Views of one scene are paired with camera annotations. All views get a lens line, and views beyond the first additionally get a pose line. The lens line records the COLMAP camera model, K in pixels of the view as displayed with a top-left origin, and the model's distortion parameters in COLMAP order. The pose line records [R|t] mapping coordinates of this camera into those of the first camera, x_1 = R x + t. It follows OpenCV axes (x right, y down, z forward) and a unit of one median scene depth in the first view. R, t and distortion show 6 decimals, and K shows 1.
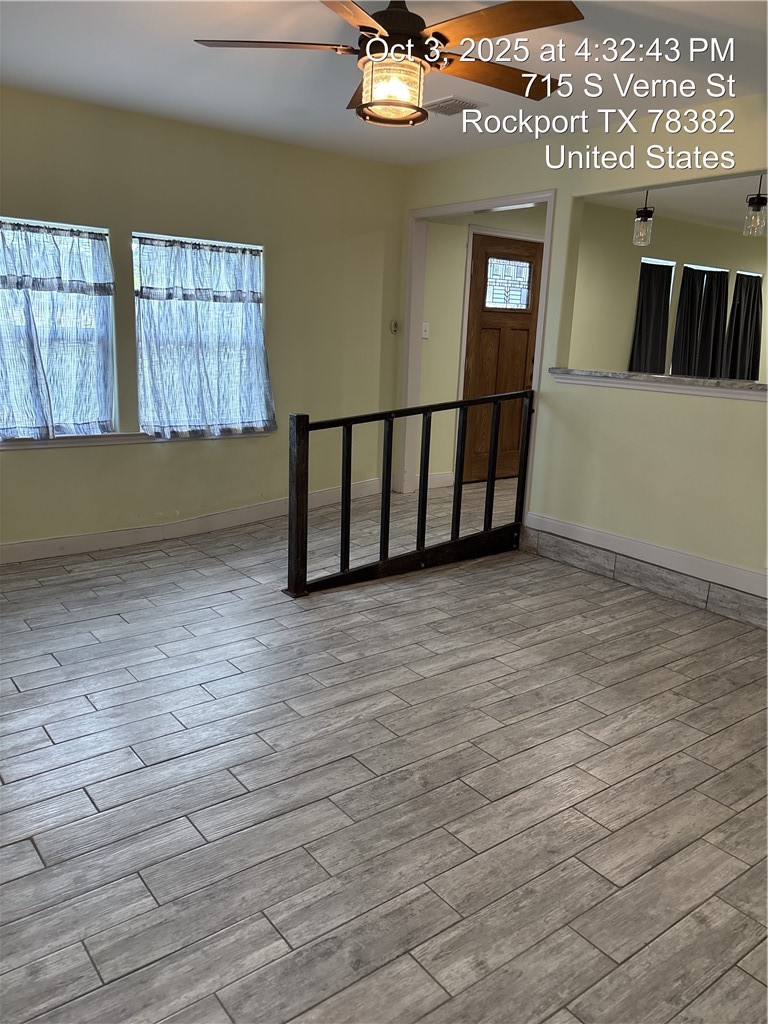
lens RADIAL K [[779.3, 0, 387.4], [0, 779.3, 508.9], [0, 0, 1]] dist [0.054811, -0.048248]
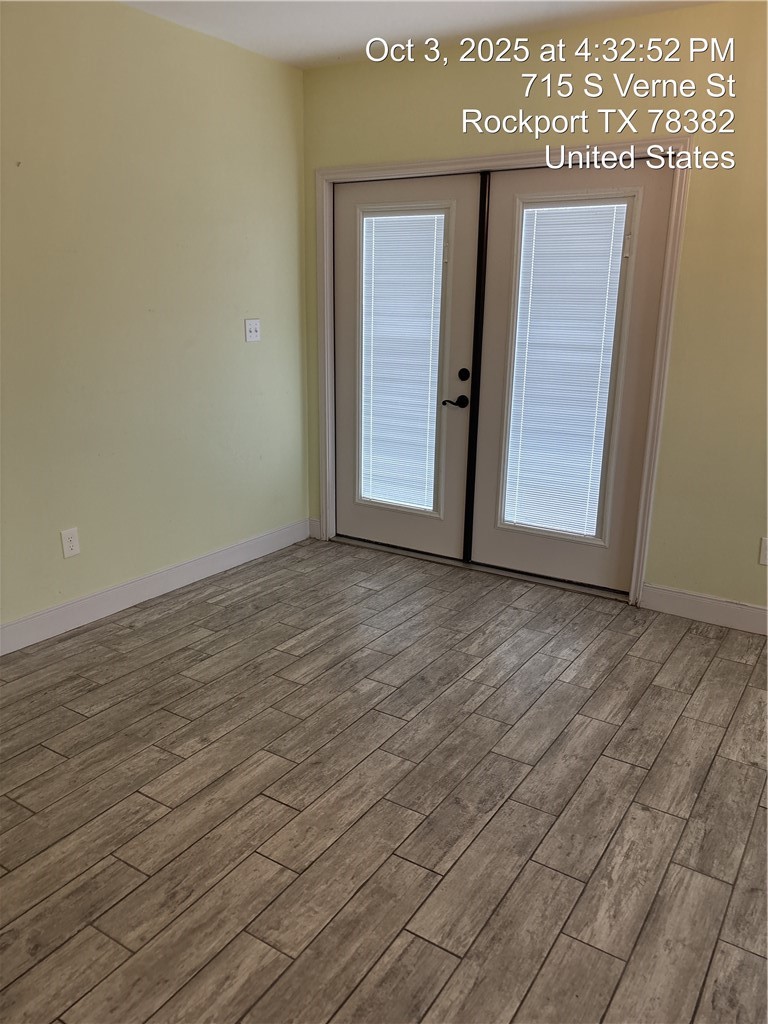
lens RADIAL K [[779.3, 0, 388.0], [0, 779.3, 512.6], [0, 0, 1]] dist [0.054811, -0.048248]
pose [[-0.940152, 0.040035, -0.338396, 0.478266], [-0.123980, 0.884822, 0.449131, -0.398427], [0.317401, 0.464205, -0.826904, 1.785644]]
